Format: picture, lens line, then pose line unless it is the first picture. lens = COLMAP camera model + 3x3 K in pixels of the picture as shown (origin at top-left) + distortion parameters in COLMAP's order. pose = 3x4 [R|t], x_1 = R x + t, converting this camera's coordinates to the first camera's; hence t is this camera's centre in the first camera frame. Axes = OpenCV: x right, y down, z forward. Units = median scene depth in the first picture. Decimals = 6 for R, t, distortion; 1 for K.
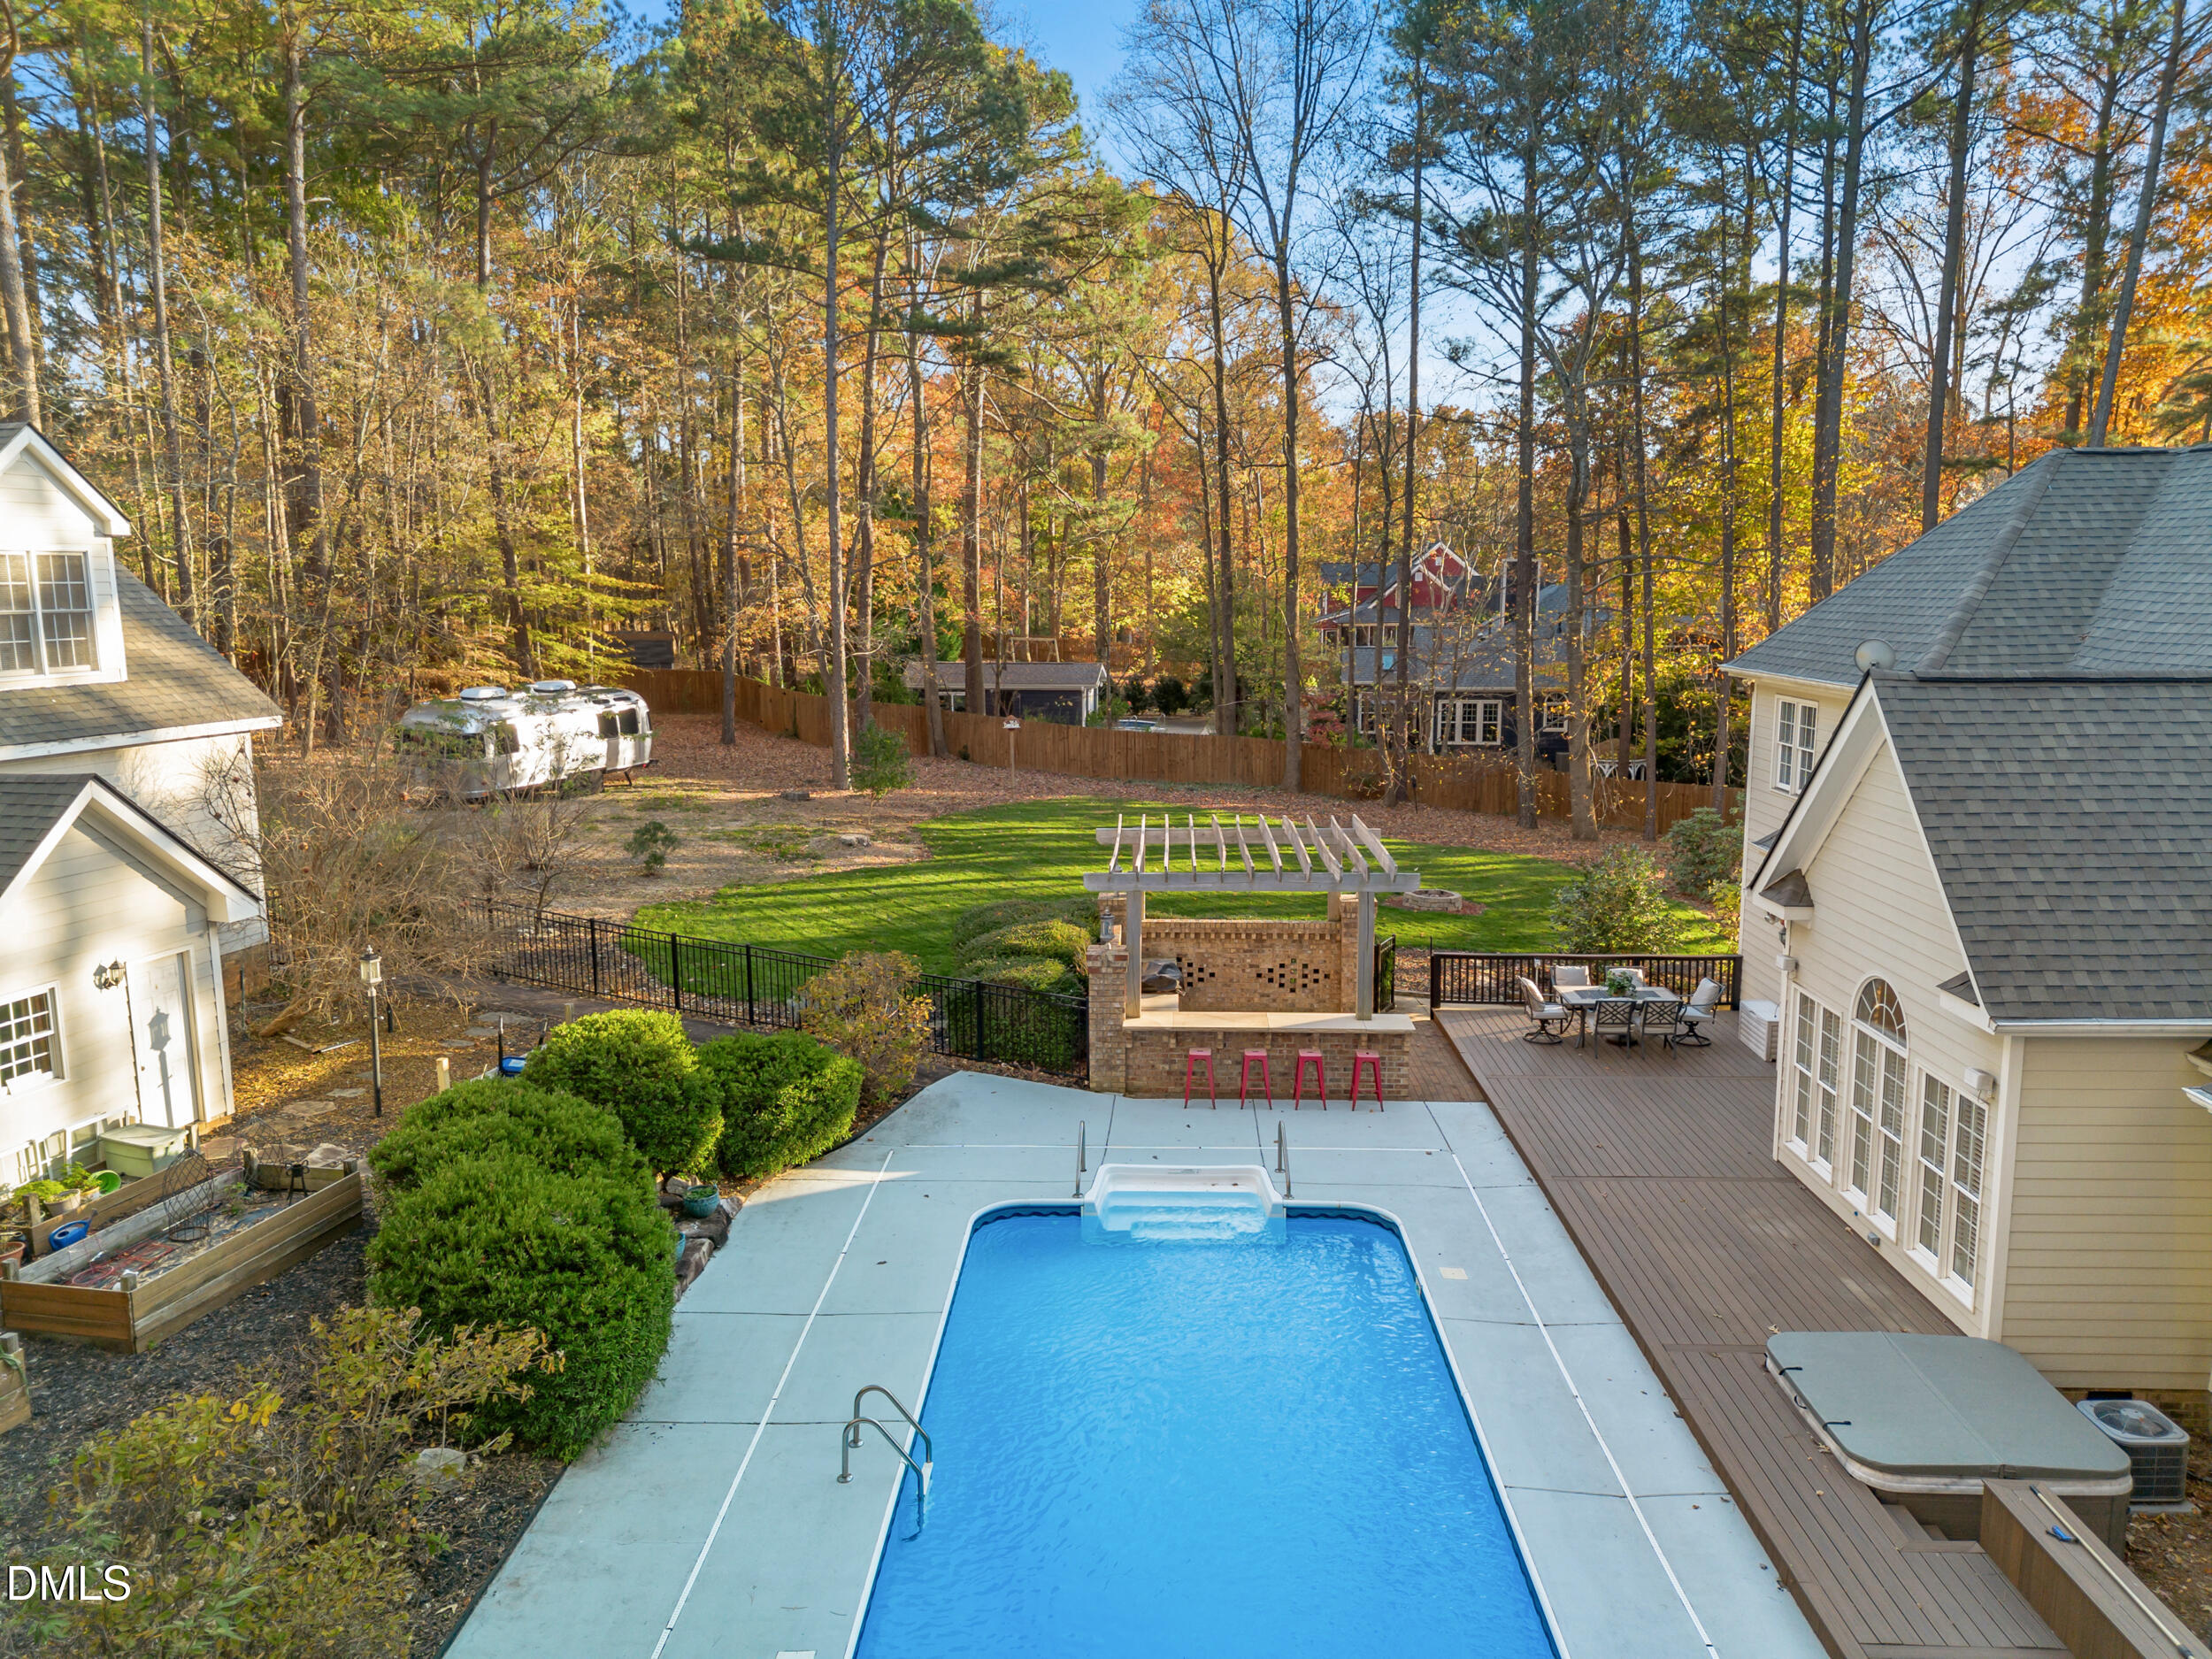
lens RADIAL K [[1563.9, 0, 1115.2], [0, 1563.9, 831.2], [0, 0, 1]] dist [0.080720, -0.075803]
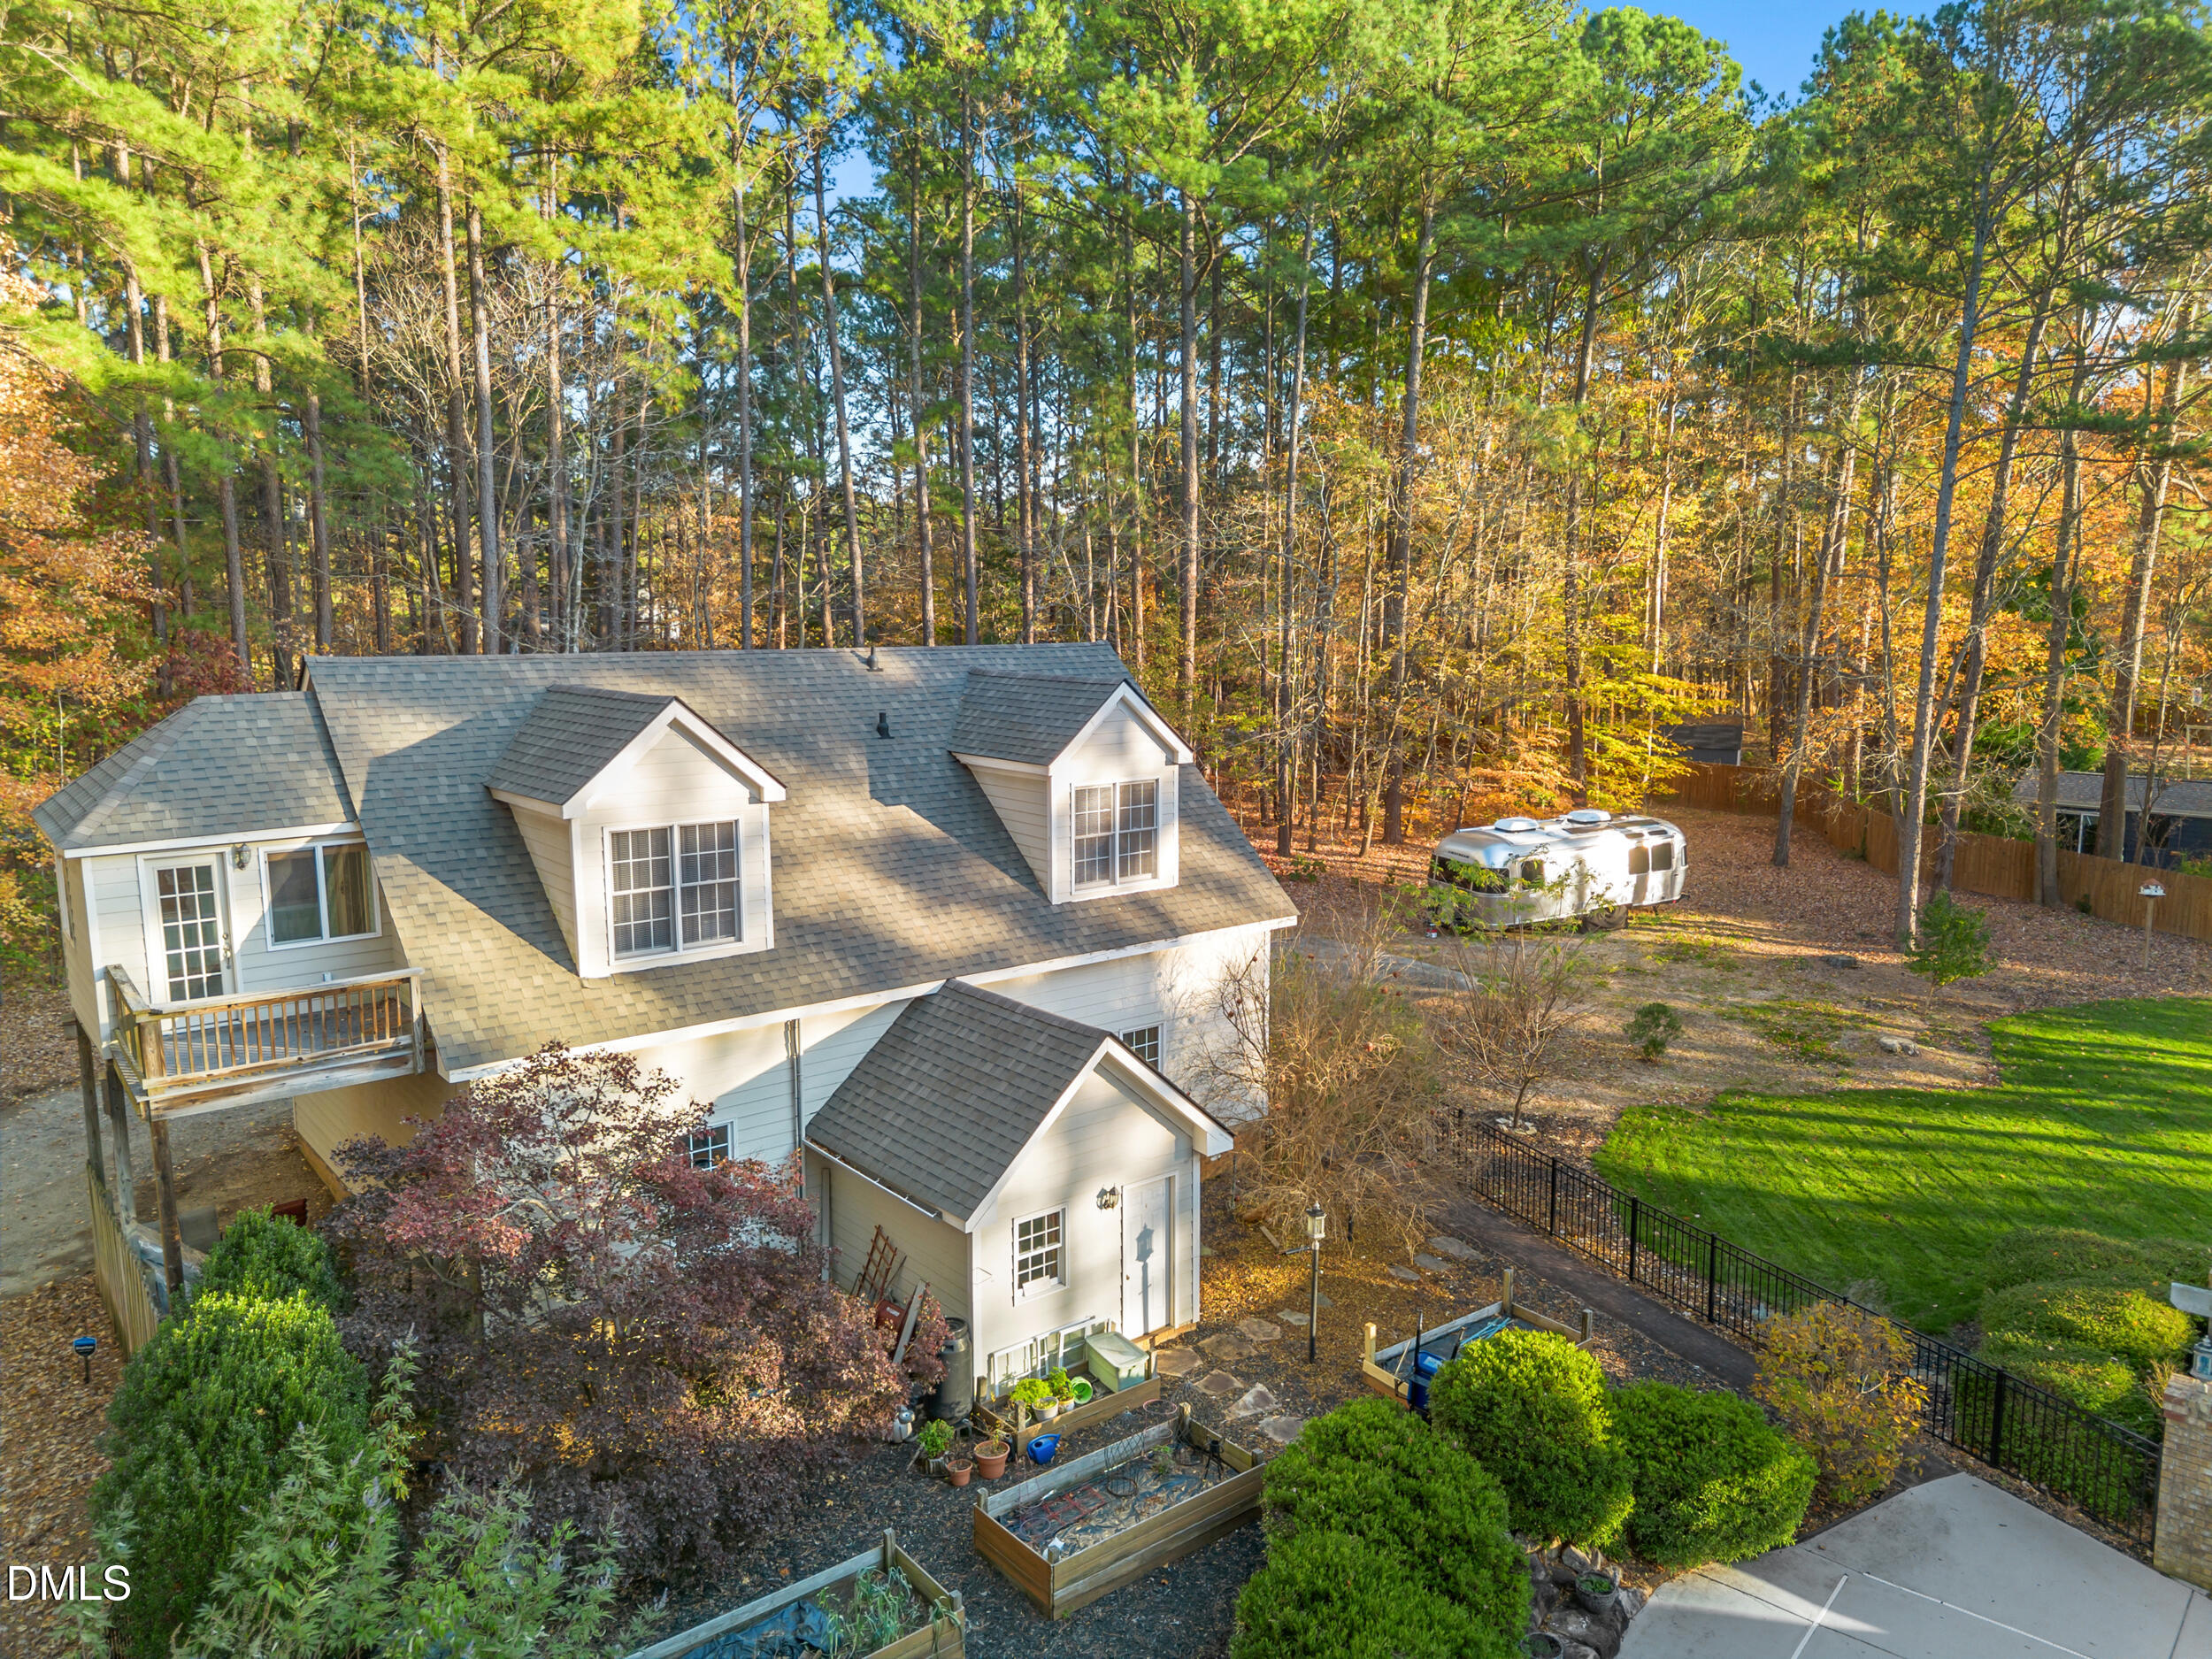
lens RADIAL K [[1563.9, 0, 1115.2], [0, 1563.9, 831.2], [0, 0, 1]] dist [0.080720, -0.075803]
pose [[0.785108, 0.100614, -0.611132, 0.030254], [-0.100854, 0.994315, 0.034134, -0.177364], [0.611093, 0.034836, 0.790792, 0.086062]]
